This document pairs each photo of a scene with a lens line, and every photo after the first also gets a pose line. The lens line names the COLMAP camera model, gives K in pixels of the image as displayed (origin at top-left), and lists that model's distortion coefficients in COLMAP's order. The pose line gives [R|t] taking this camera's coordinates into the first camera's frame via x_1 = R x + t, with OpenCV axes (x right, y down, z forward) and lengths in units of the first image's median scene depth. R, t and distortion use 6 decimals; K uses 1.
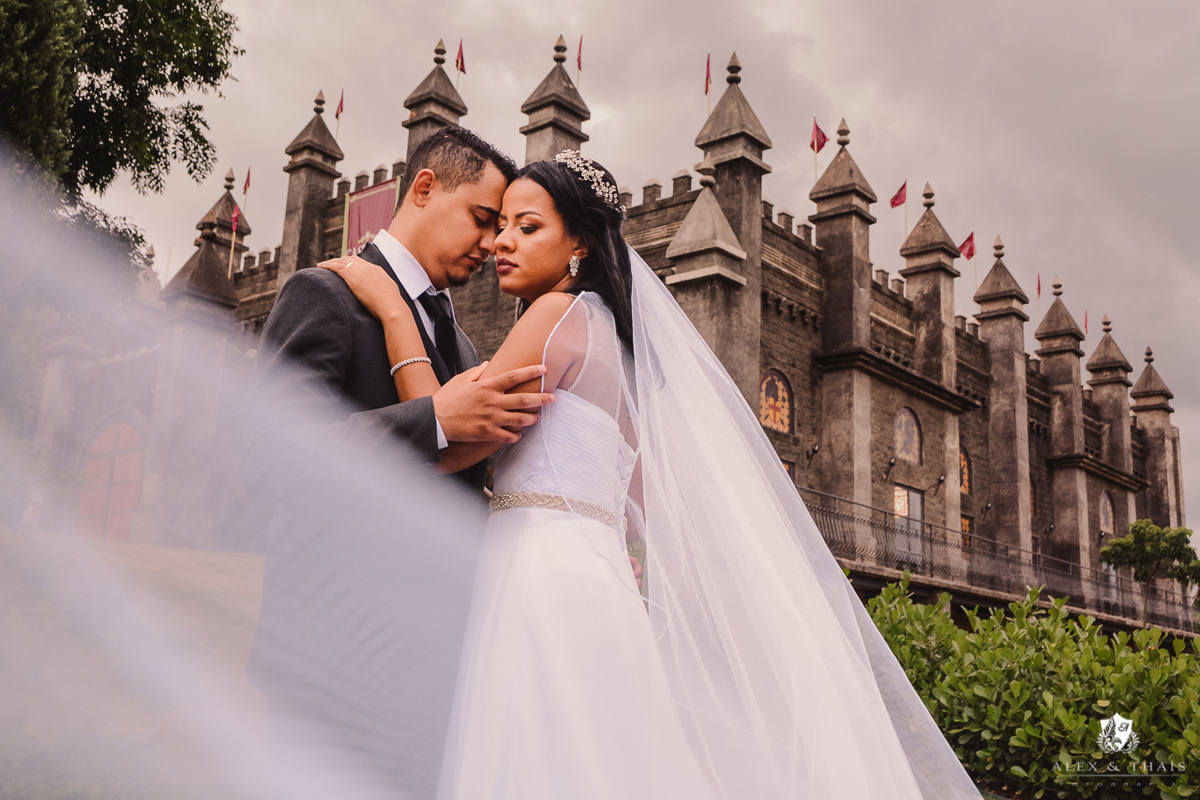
lens RADIAL K [[1264.1, 0, 552.1], [0, 1264.1, 391.9], [0, 0, 1]] dist [-0.006671, 0.000000]
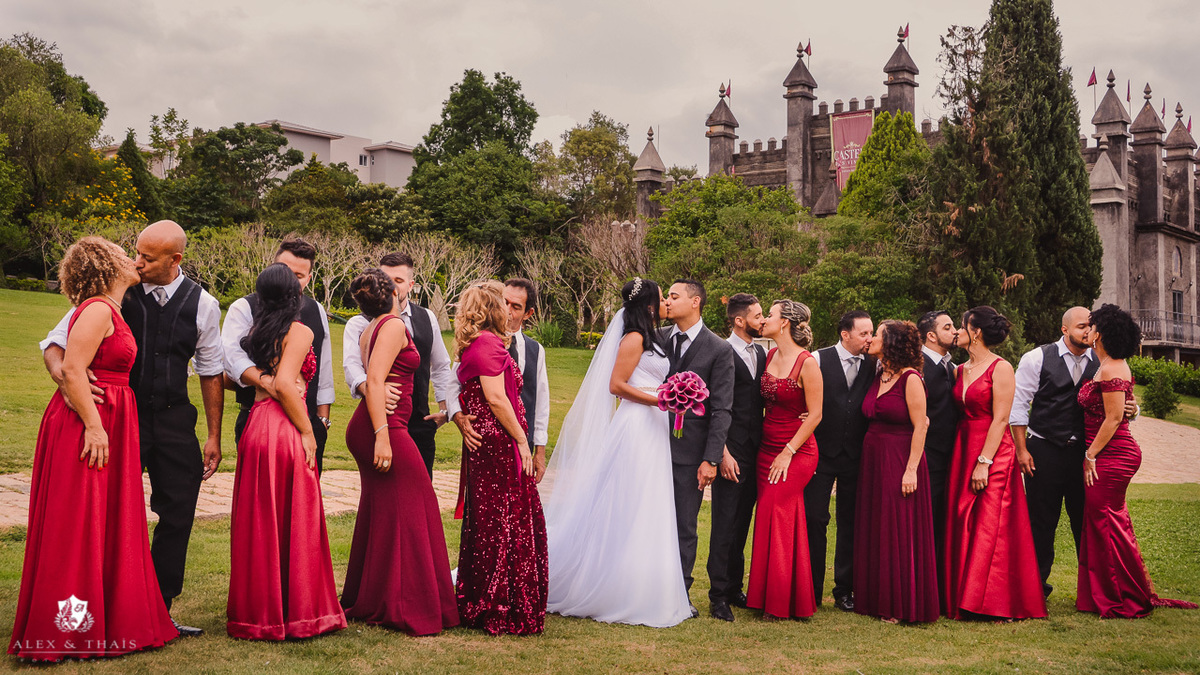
lens RADIAL K [[1303.6, 0, 675.0], [0, 1303.6, 304.3], [0, 0, 1]] dist [0.006403, 0.000000]
pose [[0.996949, -0.033139, 0.070671, -0.514590], [0.021037, 0.985972, 0.165577, -0.208637], [-0.075167, -0.163585, 0.983661, -0.716826]]
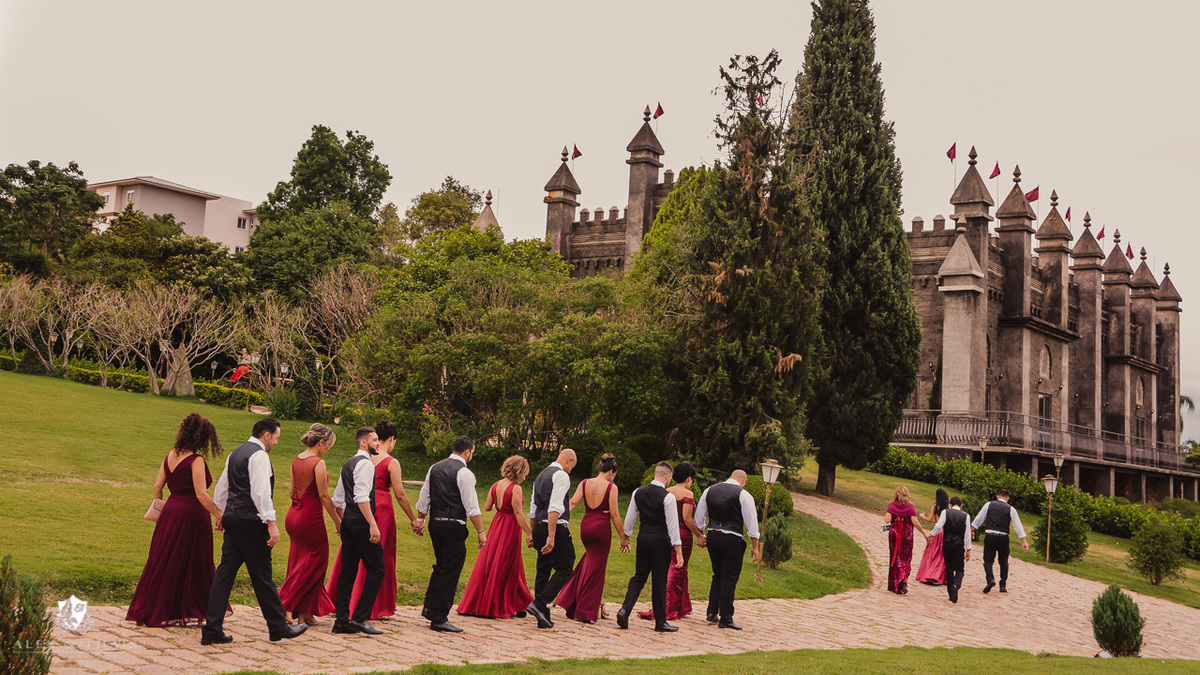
lens RADIAL K [[1303.6, 0, 598.2], [0, 1303.6, 300.9], [0, 0, 1]] dist [0.006403, 0.000000]
pose [[0.996896, 0.020895, 0.075900, -0.386719], [-0.028242, 0.994879, 0.097046, -0.174542], [-0.073484, -0.098888, 0.992382, -0.569388]]
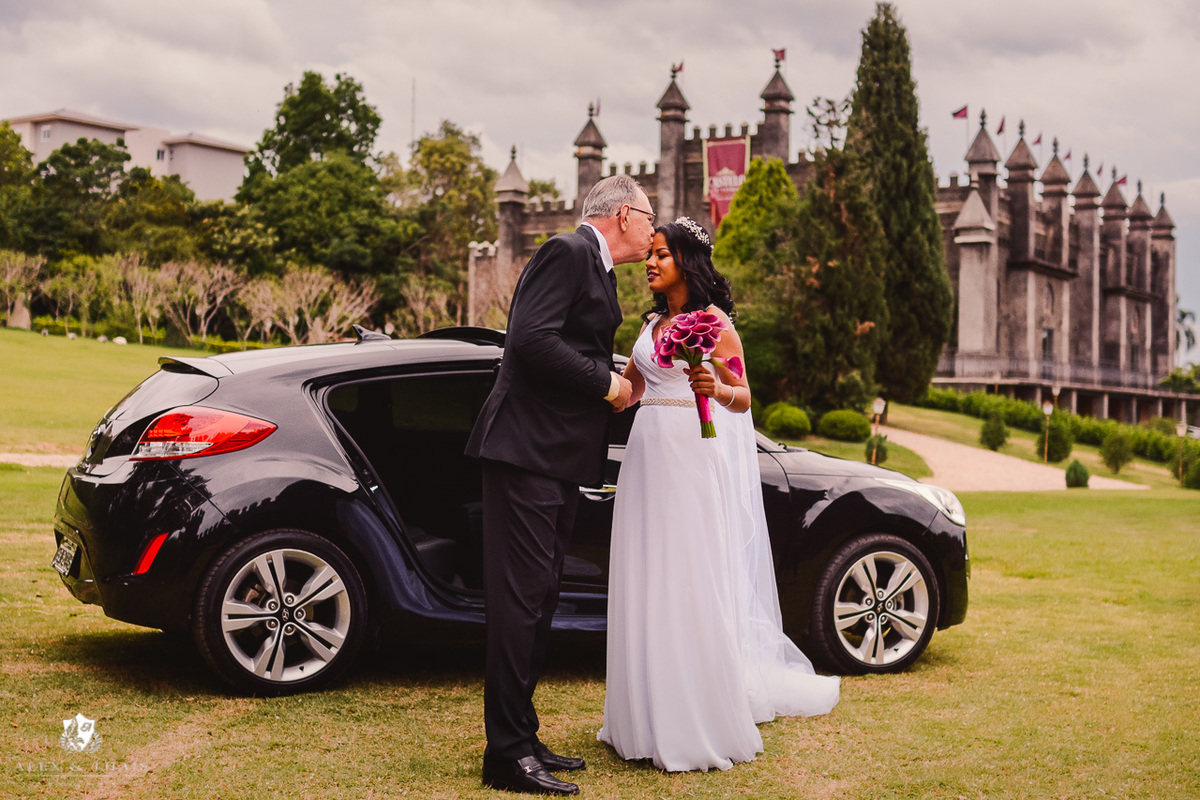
lens RADIAL K [[1608.3, 0, 601.6], [0, 1608.3, 410.3], [0, 0, 1]] dist [-0.118621, 0.000000]
pose [[0.991263, -0.027418, 0.129016, -0.582648], [-0.001705, 0.975410, 0.220393, -0.280656], [-0.131887, -0.218688, 0.966841, -1.030979]]
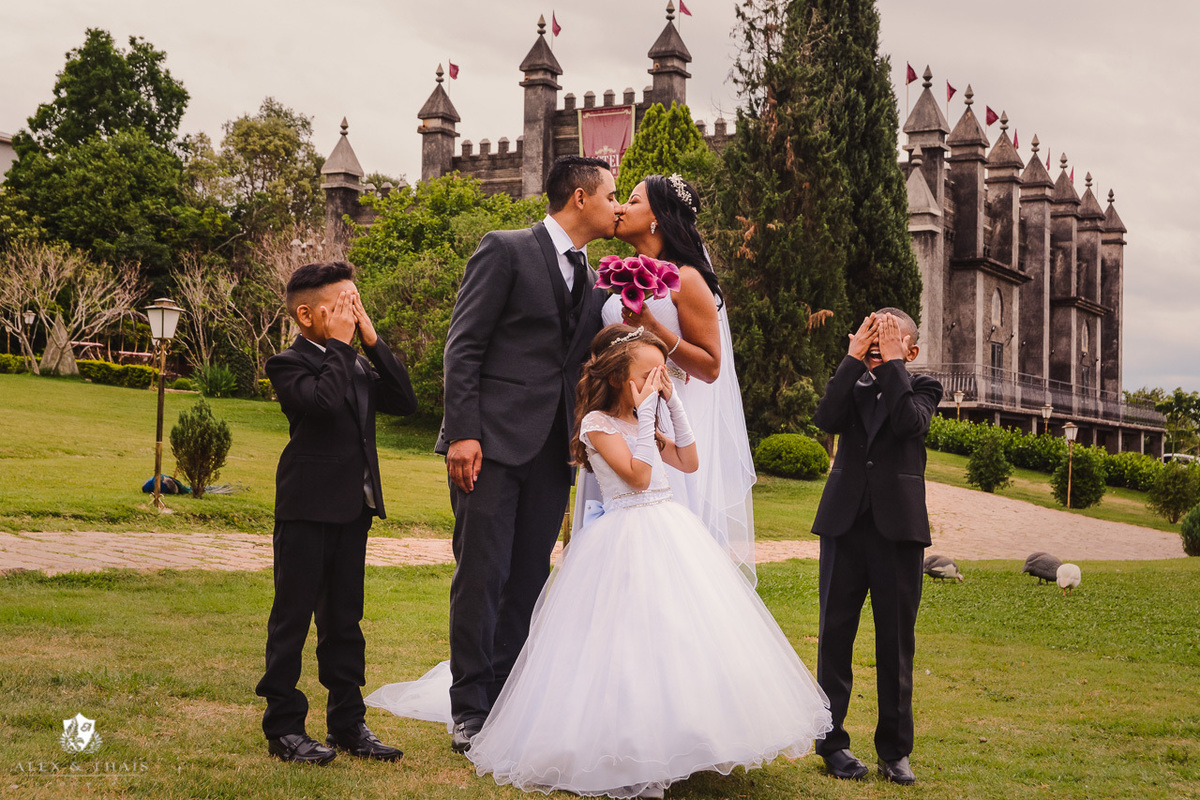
lens RADIAL K [[1651.7, 0, 616.5], [0, 1651.7, 423.6], [0, 0, 1]] dist [0.075306, 0.000000]
pose [[0.974915, -0.025240, 0.221141, -0.529746], [-0.020804, 0.978866, 0.203440, -0.197724], [-0.221603, -0.202937, 0.953787, -0.704989]]
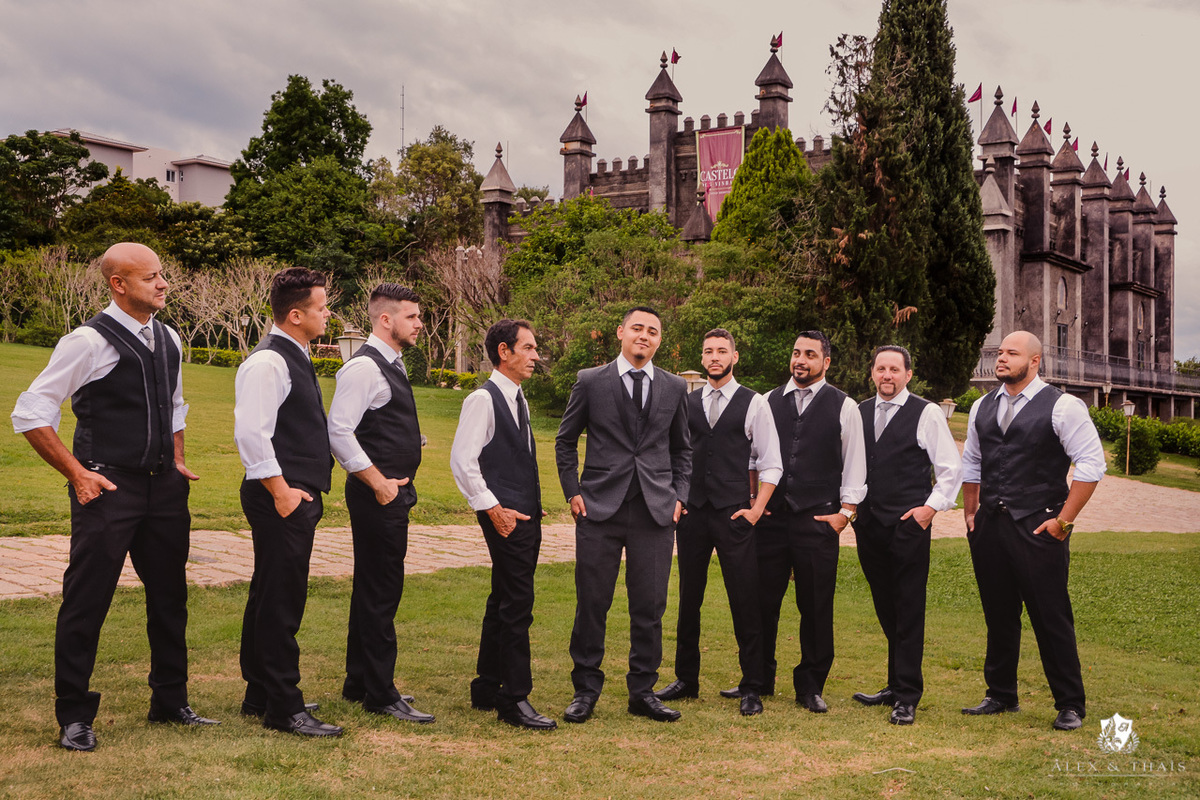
lens RADIAL K [[1405.4, 0, 621.0], [0, 1405.4, 407.0], [0, 0, 1]] dist [0.028415, 0.000000]
pose [[0.988892, -0.039068, 0.143413, -0.529050], [0.007366, 0.976535, 0.215231, -0.207773], [-0.148456, -0.211784, 0.965975, -0.703182]]
